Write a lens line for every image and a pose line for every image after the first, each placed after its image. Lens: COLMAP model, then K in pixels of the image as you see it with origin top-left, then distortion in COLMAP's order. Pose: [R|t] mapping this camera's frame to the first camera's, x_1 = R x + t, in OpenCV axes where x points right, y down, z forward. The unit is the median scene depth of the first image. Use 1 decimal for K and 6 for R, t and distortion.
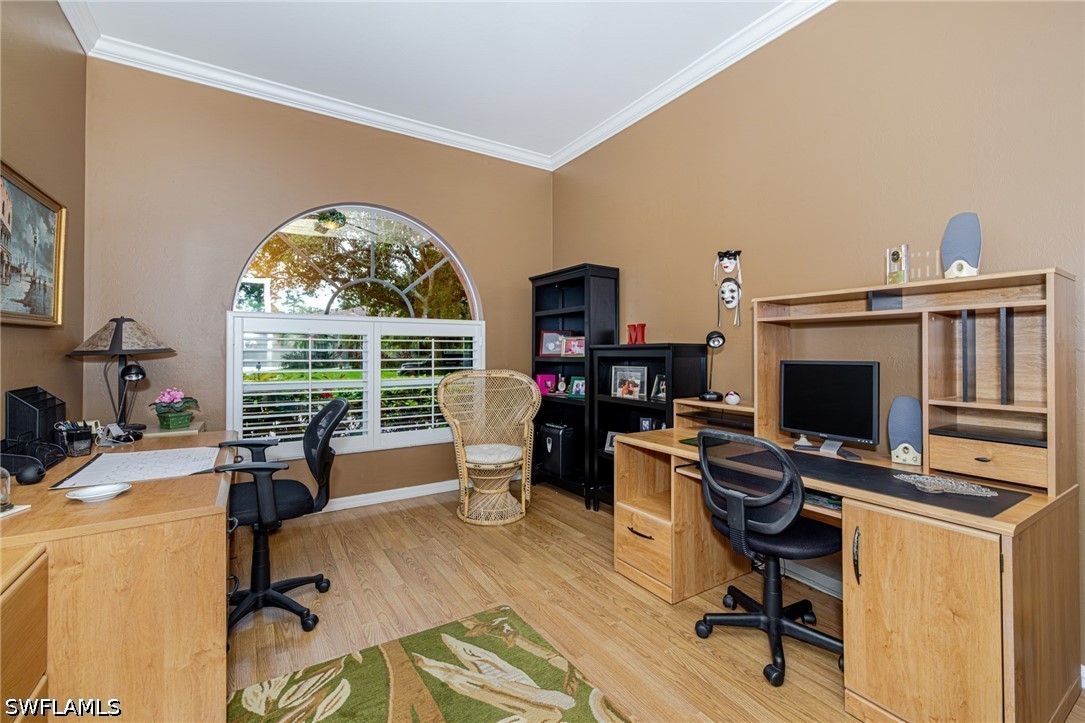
lens RADIAL K [[458.5, 0, 537.1], [0, 458.5, 348.1], [0, 0, 1]] dist [-0.000029, 0.000349]
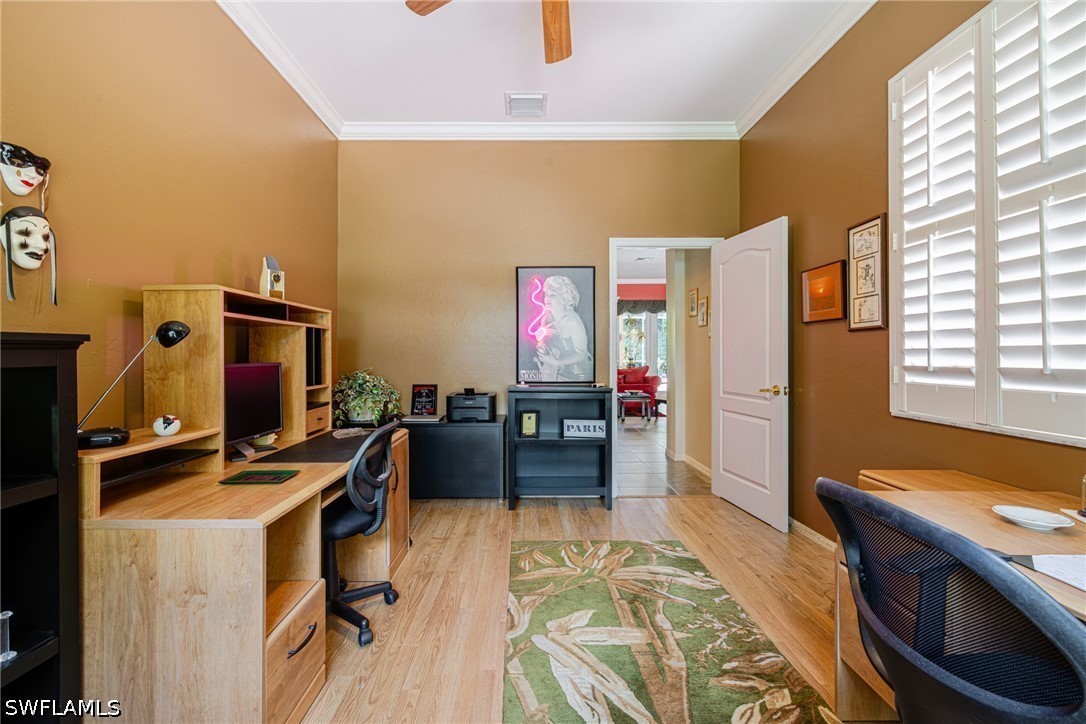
lens RADIAL K [[458.9, 0, 537.5], [0, 458.9, 348.6], [0, 0, 1]] dist [-0.000029, 0.000349]
pose [[-0.854736, 0.002418, 0.519057, -0.518848], [-0.001854, 0.999969, -0.007711, 0.008147], [-0.519059, -0.007554, -0.854705, 1.866219]]
